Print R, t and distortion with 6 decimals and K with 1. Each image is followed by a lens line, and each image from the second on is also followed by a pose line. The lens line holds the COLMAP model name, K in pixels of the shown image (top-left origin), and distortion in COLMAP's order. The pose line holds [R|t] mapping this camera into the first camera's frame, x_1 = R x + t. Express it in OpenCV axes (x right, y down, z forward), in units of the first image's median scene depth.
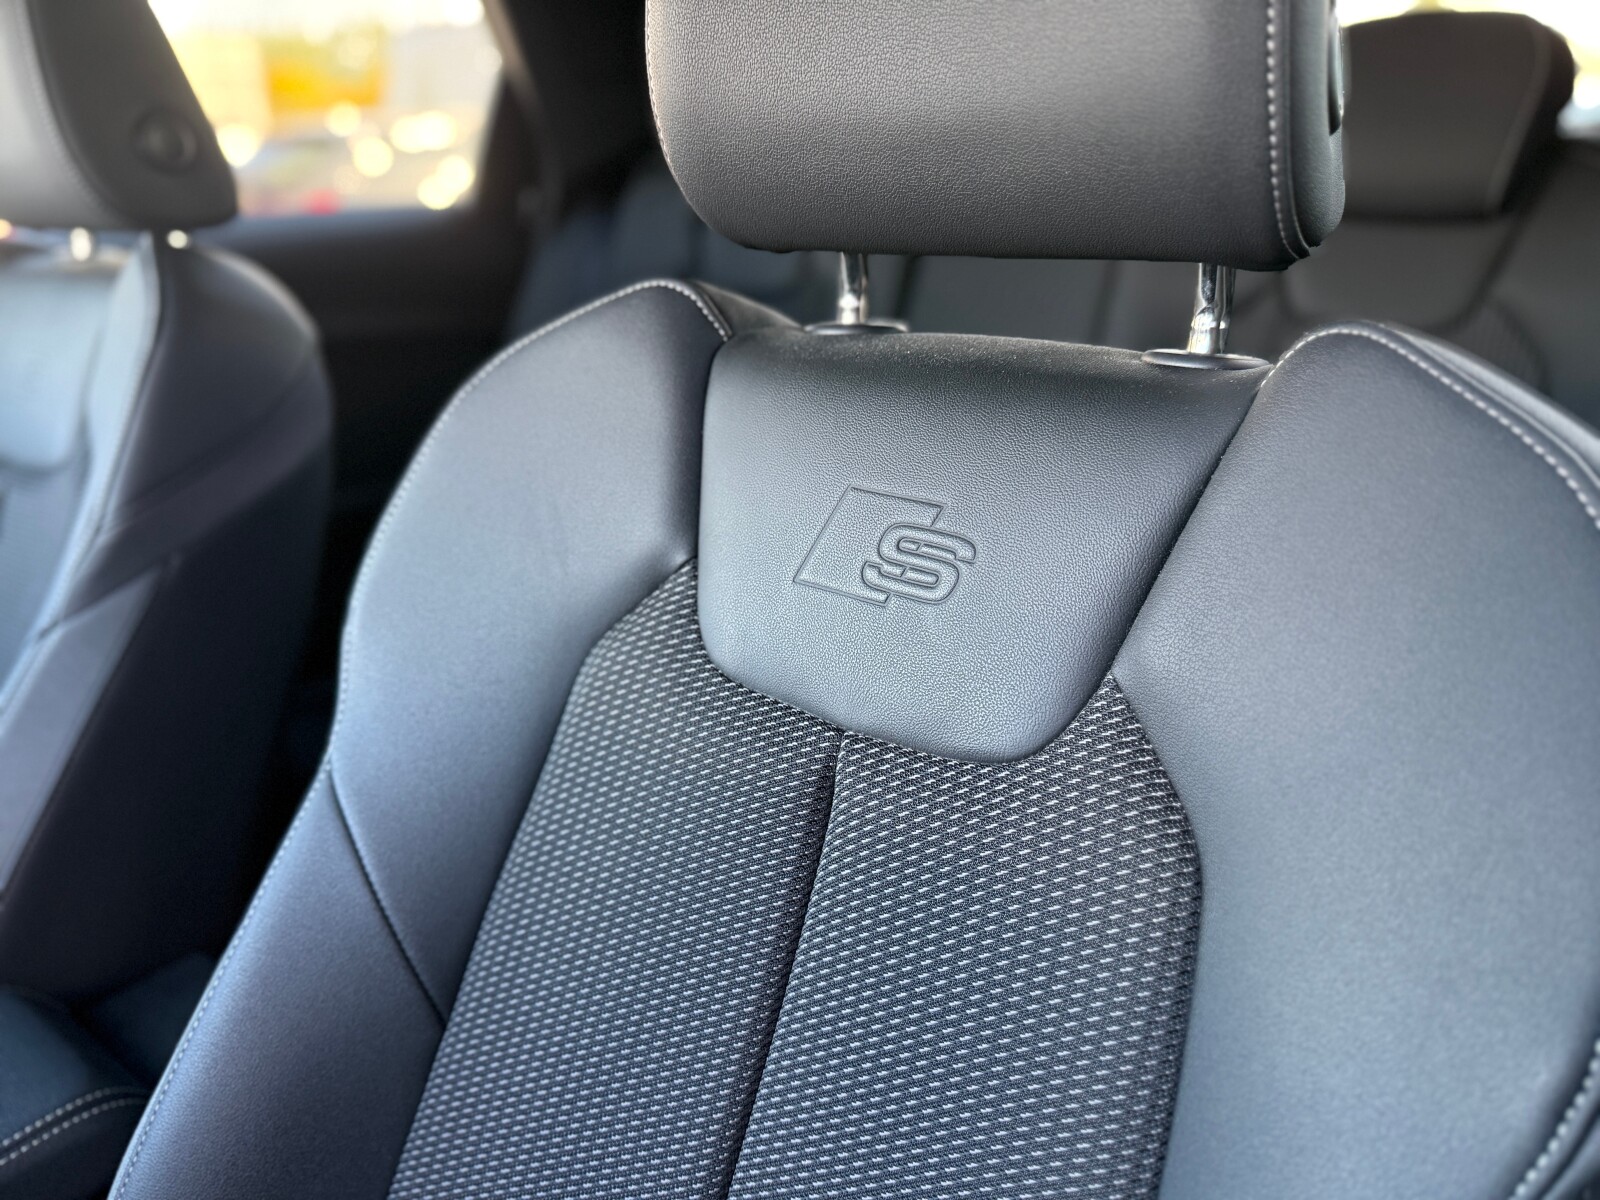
lens RADIAL K [[1127.5, 0, 802.3], [0, 1127.5, 607.8], [0, 0, 1]] dist [0.115267, -0.245326]
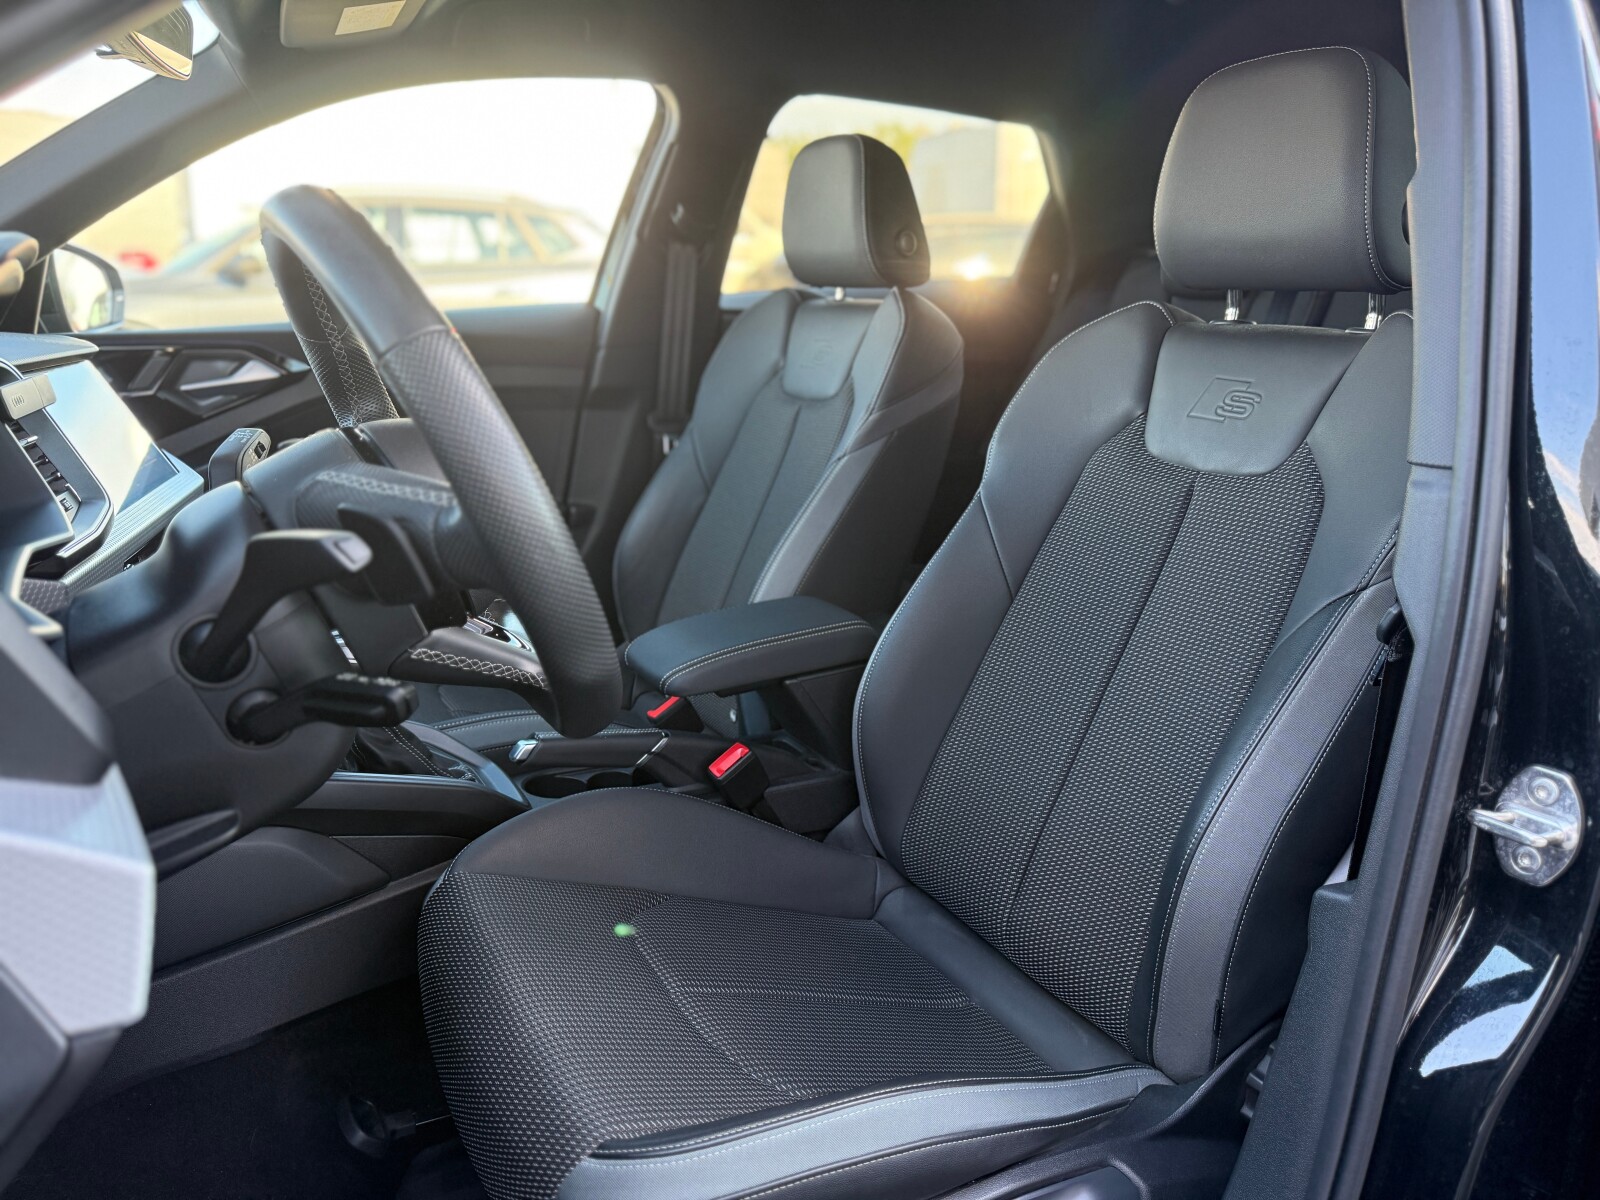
lens RADIAL K [[1127.5, 0, 802.3], [0, 1127.5, 607.8], [0, 0, 1]] dist [0.115267, -0.245326]
pose [[0.921188, 0.113746, -0.372121, 0.169396], [-0.141731, 0.988710, -0.048638, 0.554747], [0.362388, 0.097546, 0.926909, -1.383786]]
